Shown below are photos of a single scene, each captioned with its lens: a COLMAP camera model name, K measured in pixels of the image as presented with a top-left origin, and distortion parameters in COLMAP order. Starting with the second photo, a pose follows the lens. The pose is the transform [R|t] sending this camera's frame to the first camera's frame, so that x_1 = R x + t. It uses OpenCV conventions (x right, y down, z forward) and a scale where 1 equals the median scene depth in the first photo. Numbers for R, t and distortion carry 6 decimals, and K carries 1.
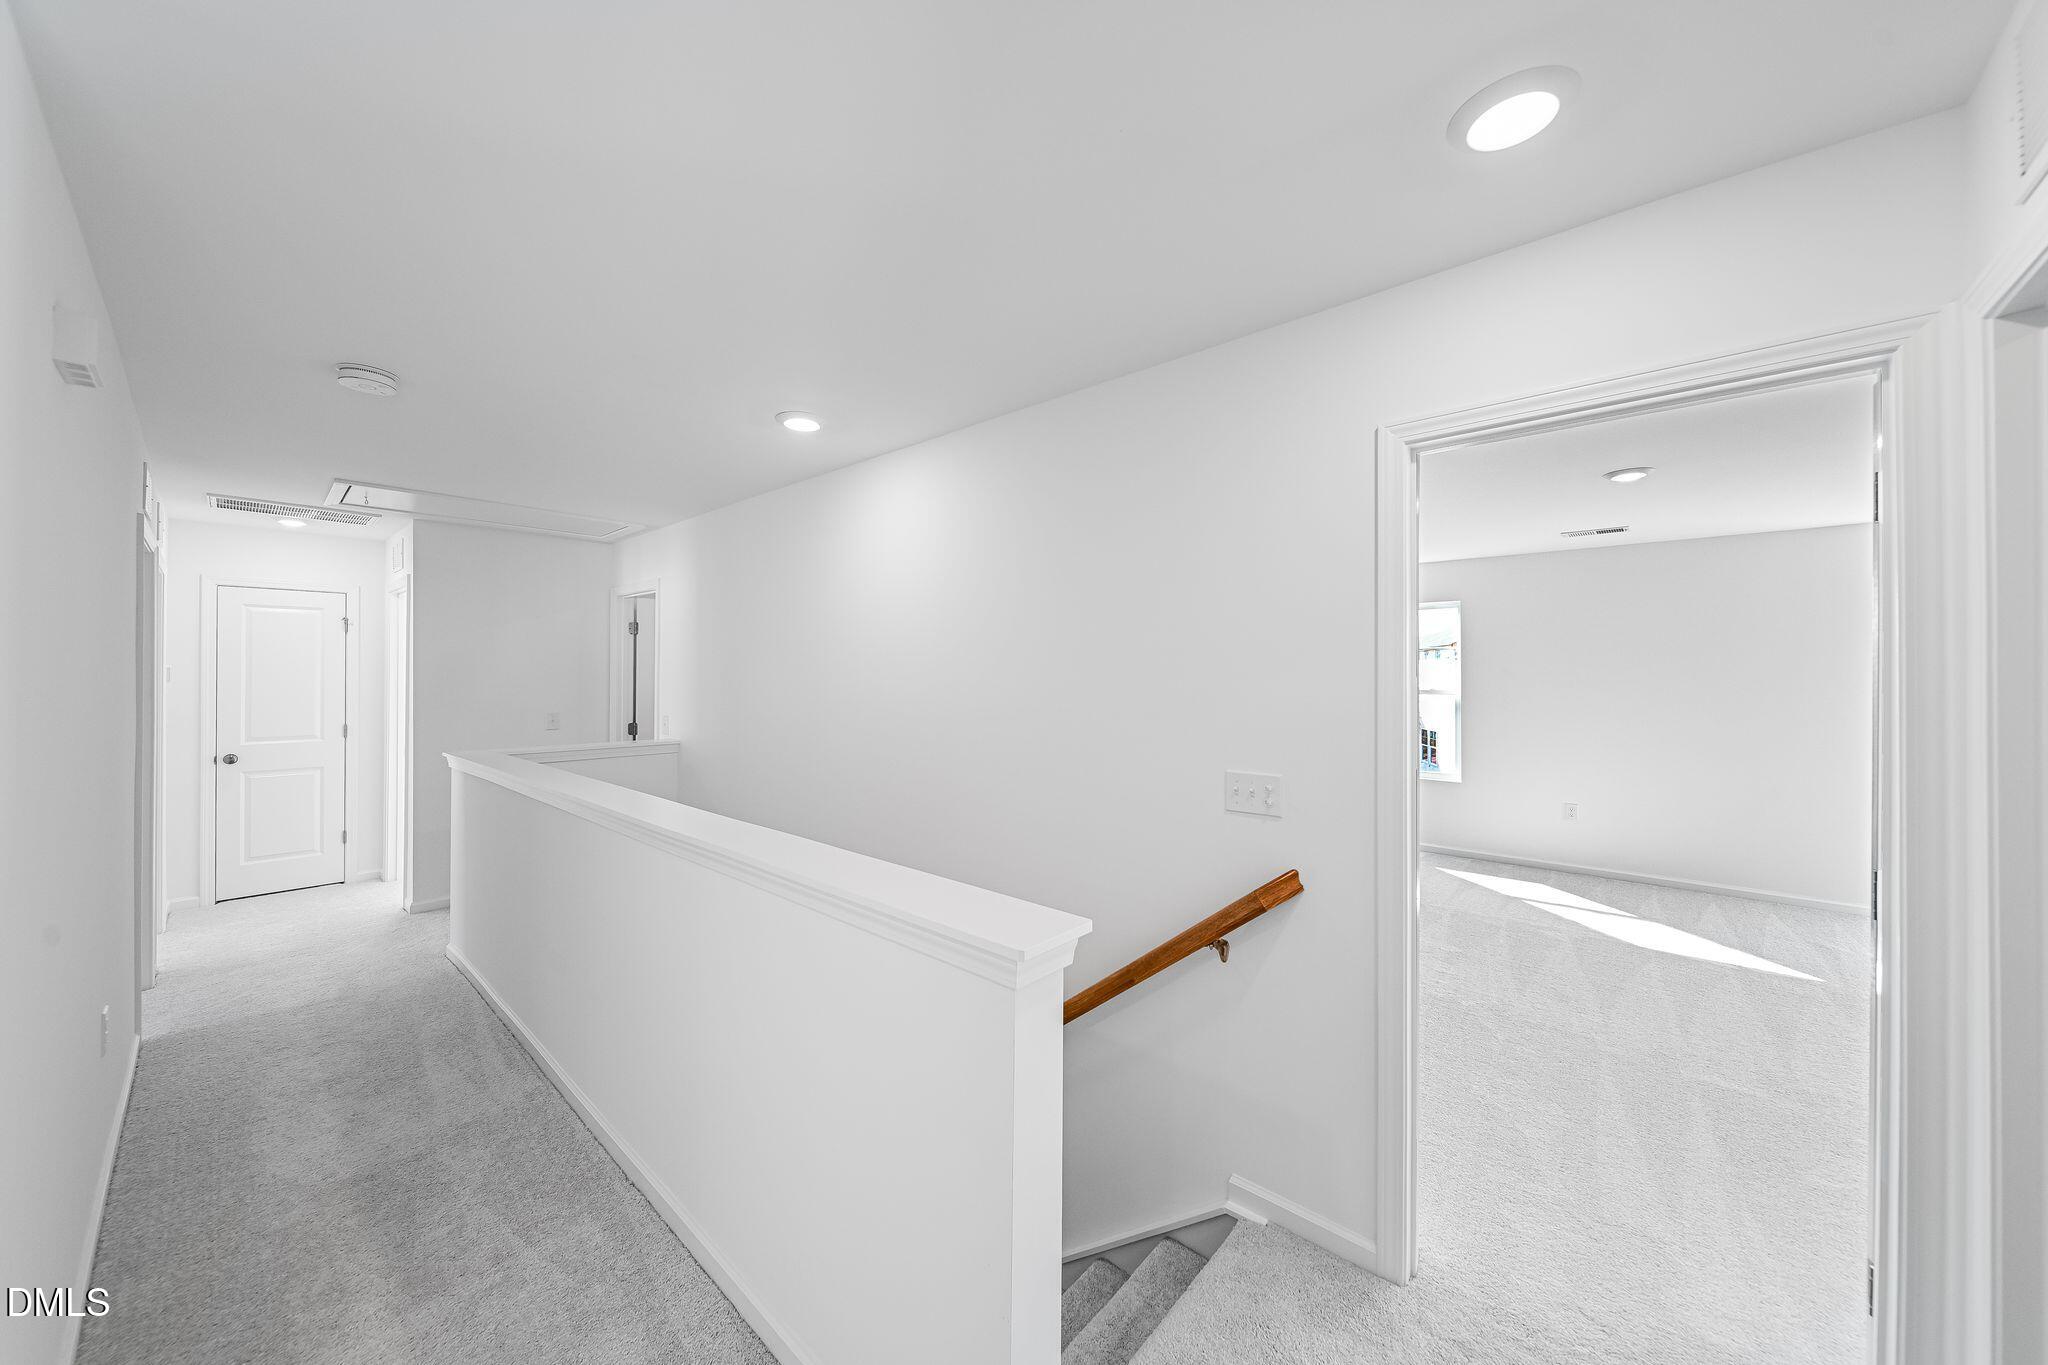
lens RADIAL K [[716.3, 0, 1019.2], [0, 716.3, 681.5], [0, 0, 1]] dist [0.000416, -0.001093]
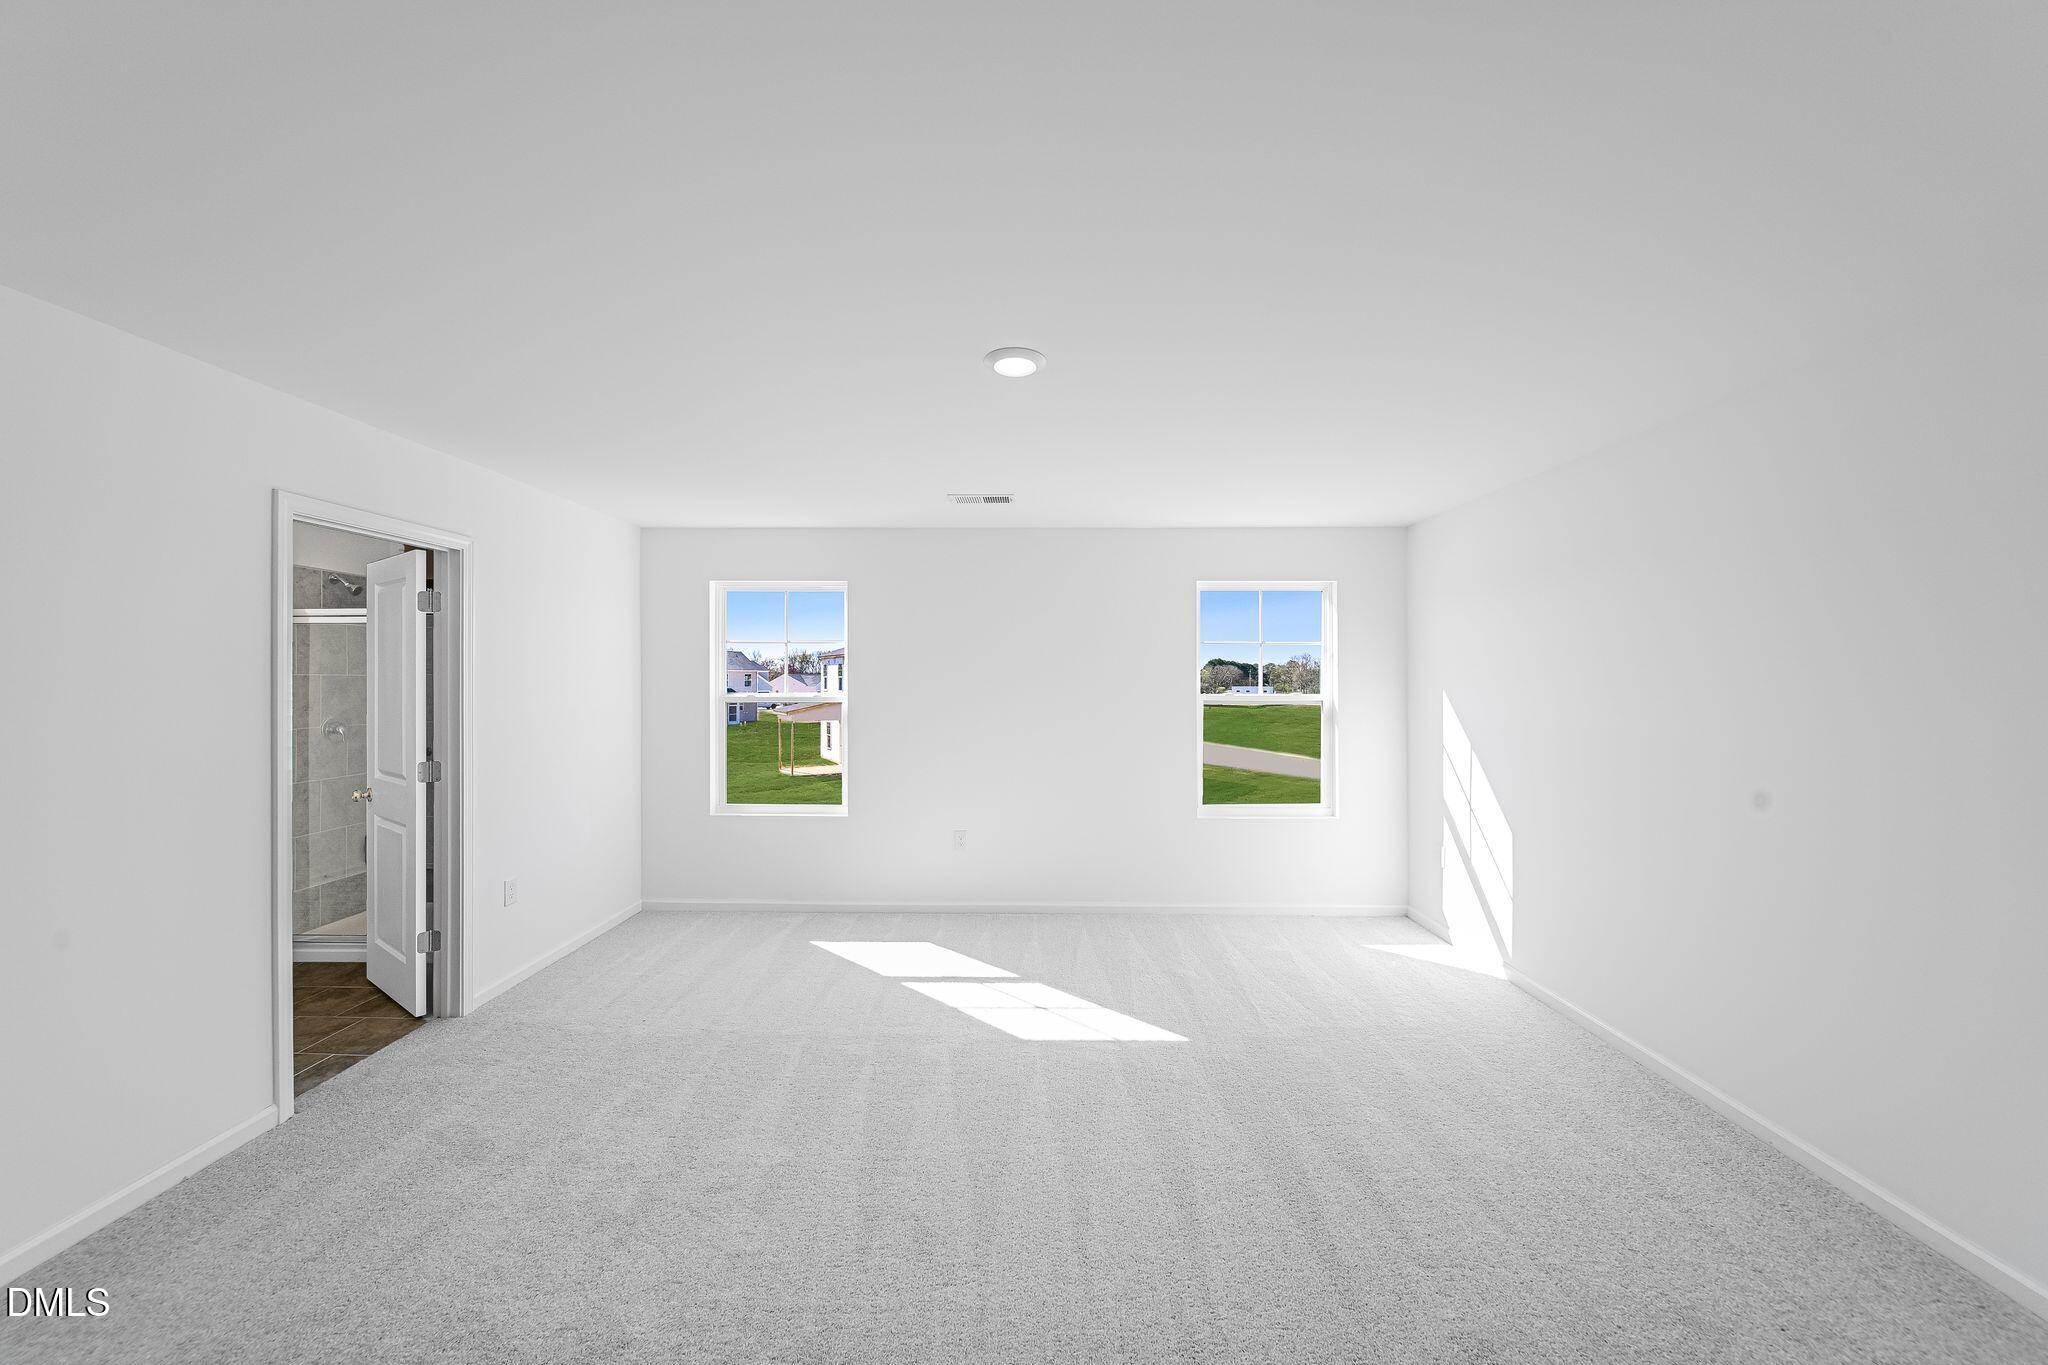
lens RADIAL K [[716.3, 0, 1026.8], [0, 716.3, 676.8], [0, 0, 1]] dist [0.000416, -0.001093]
pose [[0.751412, -0.001816, 0.659831, 0.340225], [-0.000418, 0.999995, 0.003229, -0.010880], [-0.659834, -0.002702, 0.751407, 0.395134]]
